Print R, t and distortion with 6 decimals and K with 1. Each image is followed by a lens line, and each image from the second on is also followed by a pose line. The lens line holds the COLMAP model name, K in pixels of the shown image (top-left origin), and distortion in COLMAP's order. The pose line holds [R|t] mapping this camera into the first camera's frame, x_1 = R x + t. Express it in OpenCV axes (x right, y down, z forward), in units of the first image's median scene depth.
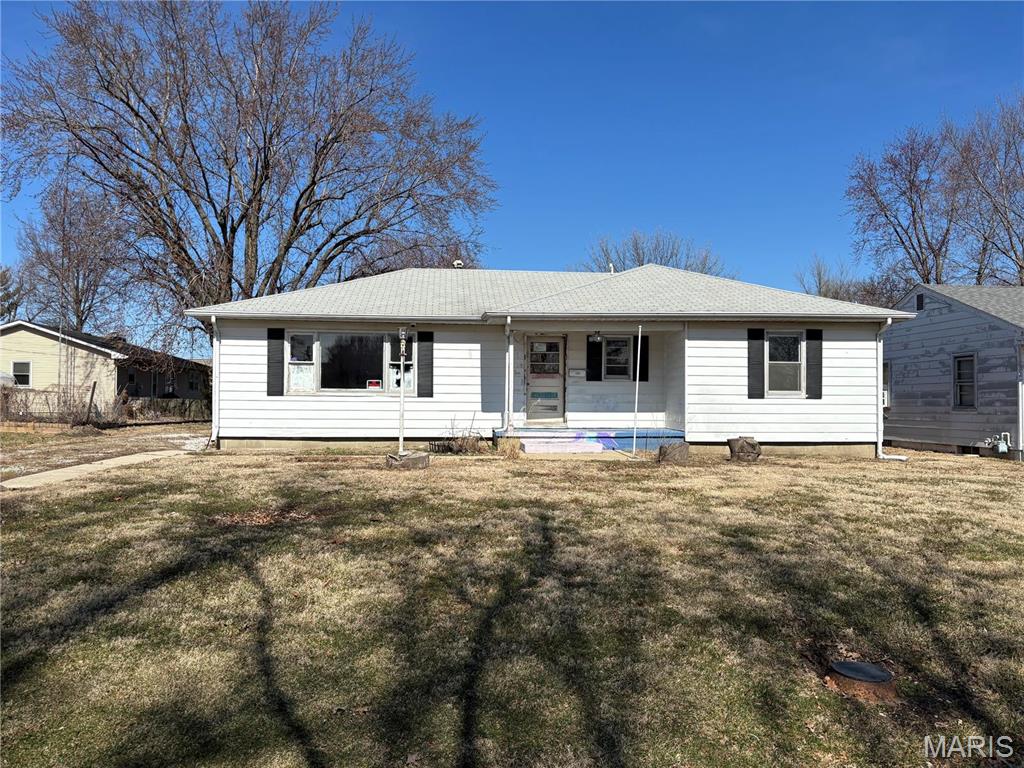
lens RADIAL K [[769.8, 0, 511.9], [0, 769.8, 387.8], [0, 0, 1]] dist [0.017487, 0.008048]
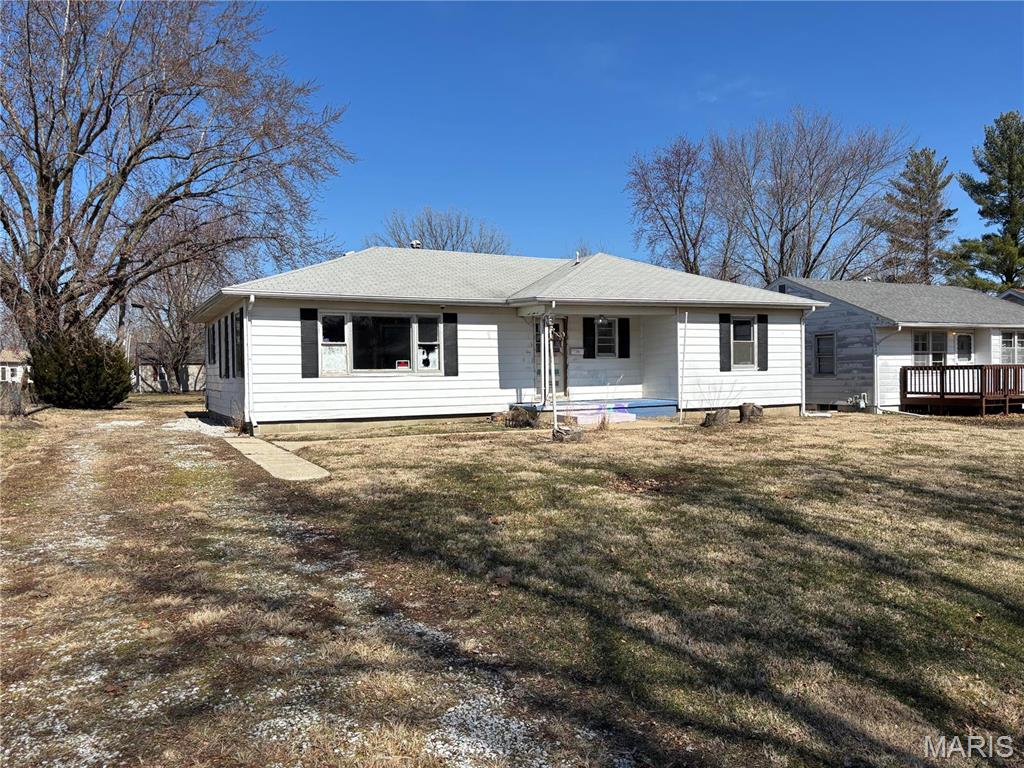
lens RADIAL K [[769.8, 0, 511.9], [0, 769.8, 387.8], [0, 0, 1]] dist [0.017487, 0.008048]
pose [[0.928584, -0.027085, 0.370134, -0.452466], [0.012517, 0.999052, 0.041704, -0.015296], [-0.370912, -0.034093, 0.928042, -0.003022]]
